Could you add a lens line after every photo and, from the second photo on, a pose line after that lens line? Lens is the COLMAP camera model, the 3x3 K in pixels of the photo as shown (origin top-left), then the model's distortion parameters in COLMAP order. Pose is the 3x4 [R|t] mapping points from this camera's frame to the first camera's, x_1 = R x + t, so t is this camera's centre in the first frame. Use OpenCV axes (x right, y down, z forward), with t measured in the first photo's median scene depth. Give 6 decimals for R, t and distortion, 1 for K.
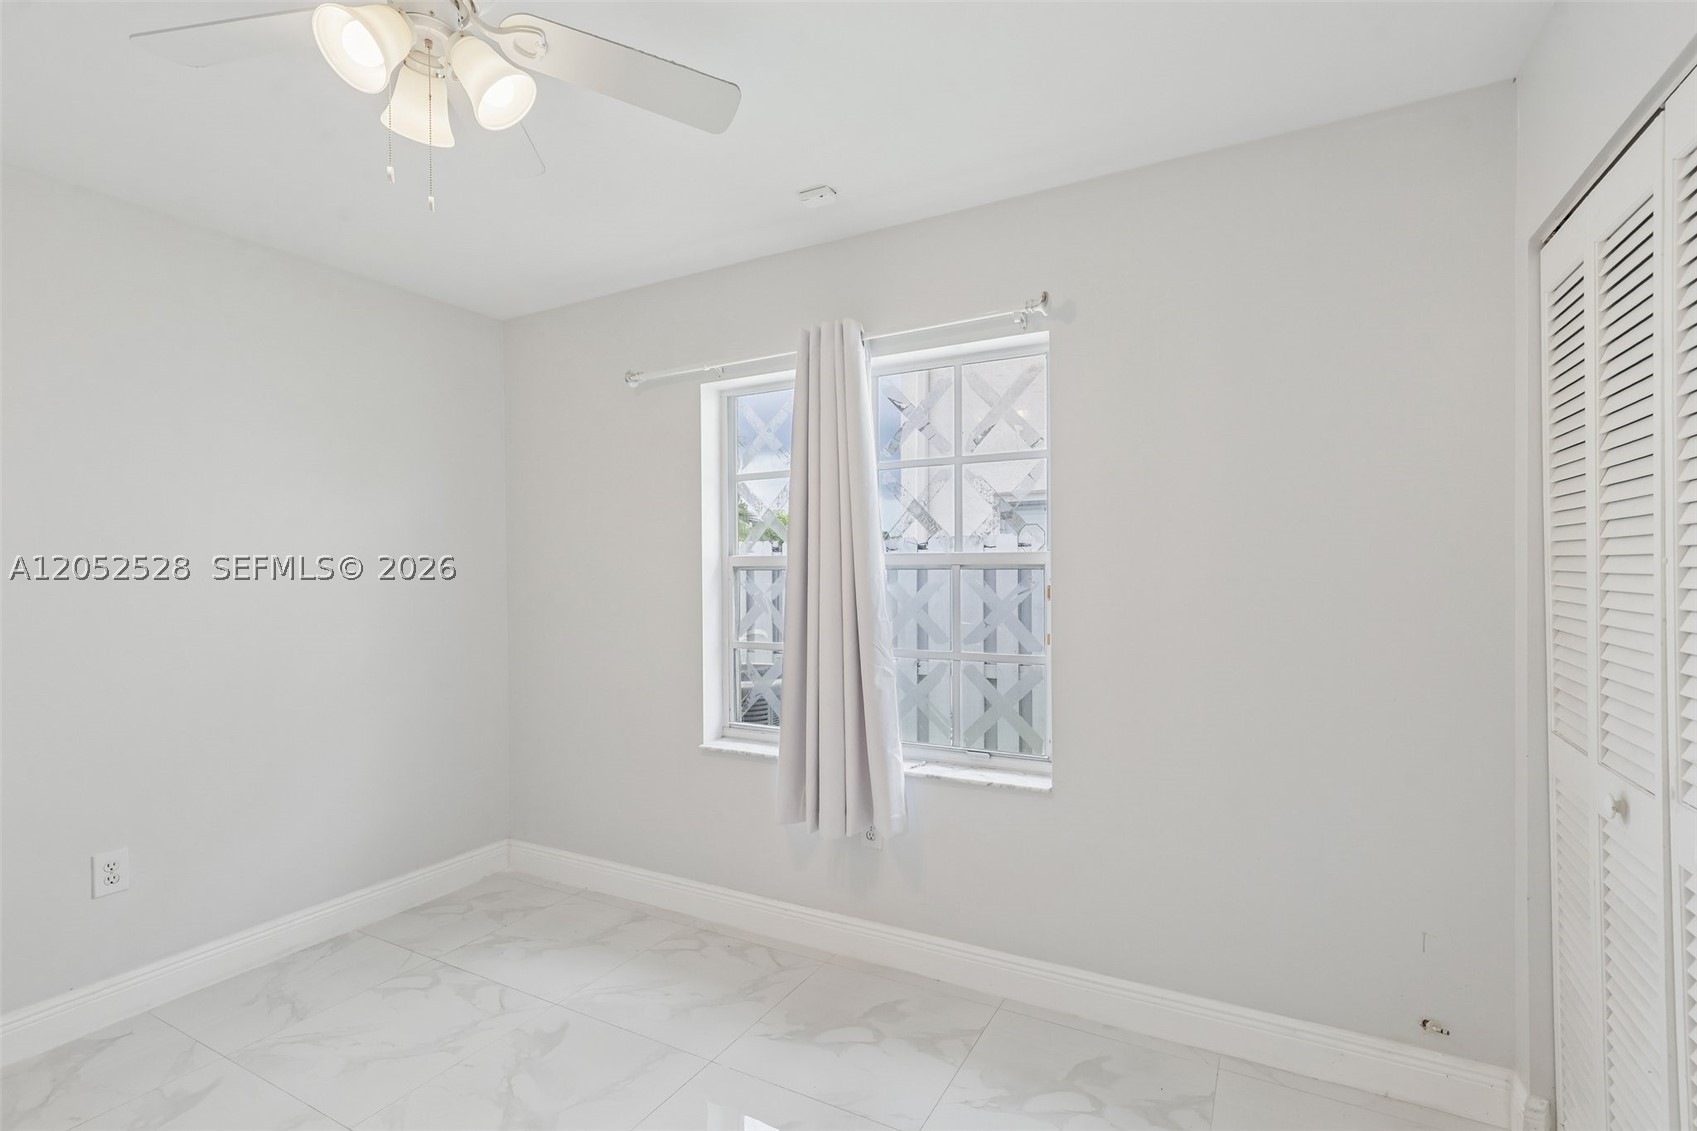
lens RADIAL K [[774.3, 0, 859.3], [0, 774.3, 572.7], [0, 0, 1]] dist [-0.019094, 0.011661]
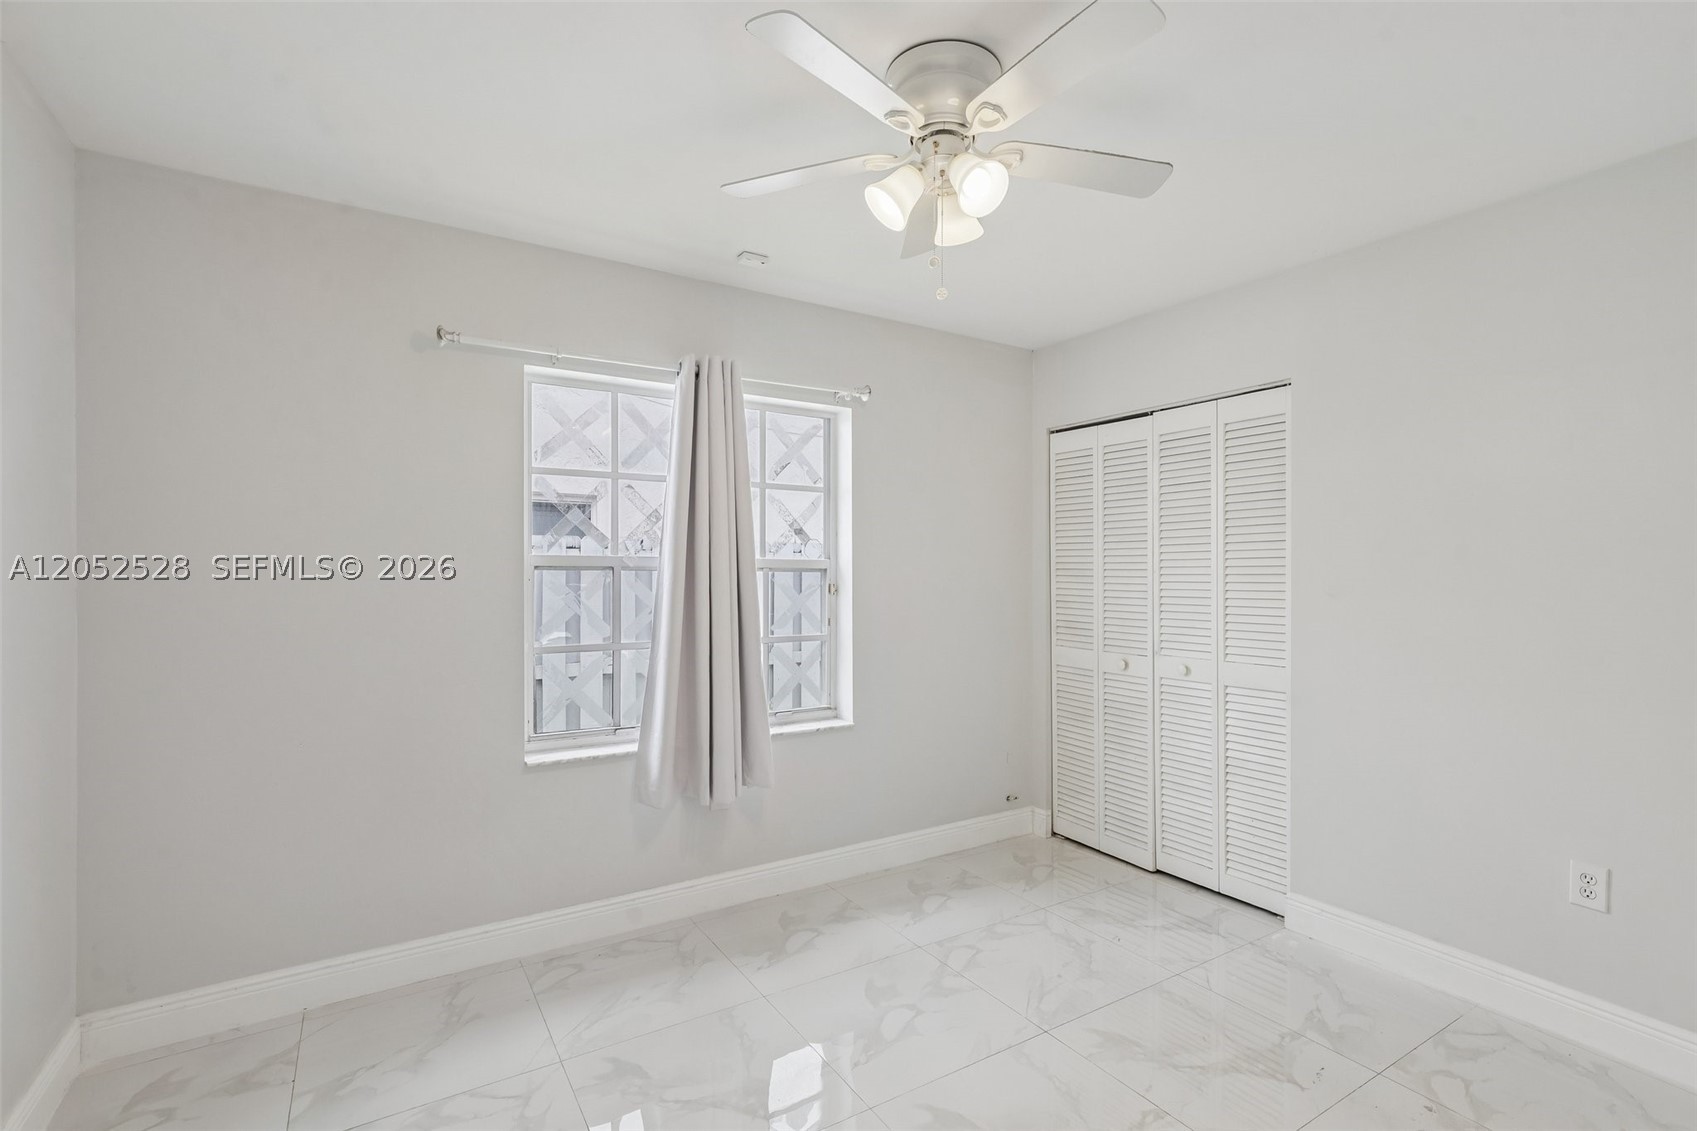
lens RADIAL K [[790.2, 0, 848.5], [0, 790.2, 565.5], [0, 0, 1]] dist [0.001143, 0.000847]
pose [[0.492324, 0.017781, 0.870231, -0.963213], [-0.006175, 0.999838, -0.016936, 0.007289], [-0.870390, 0.002965, 0.492353, 0.250620]]
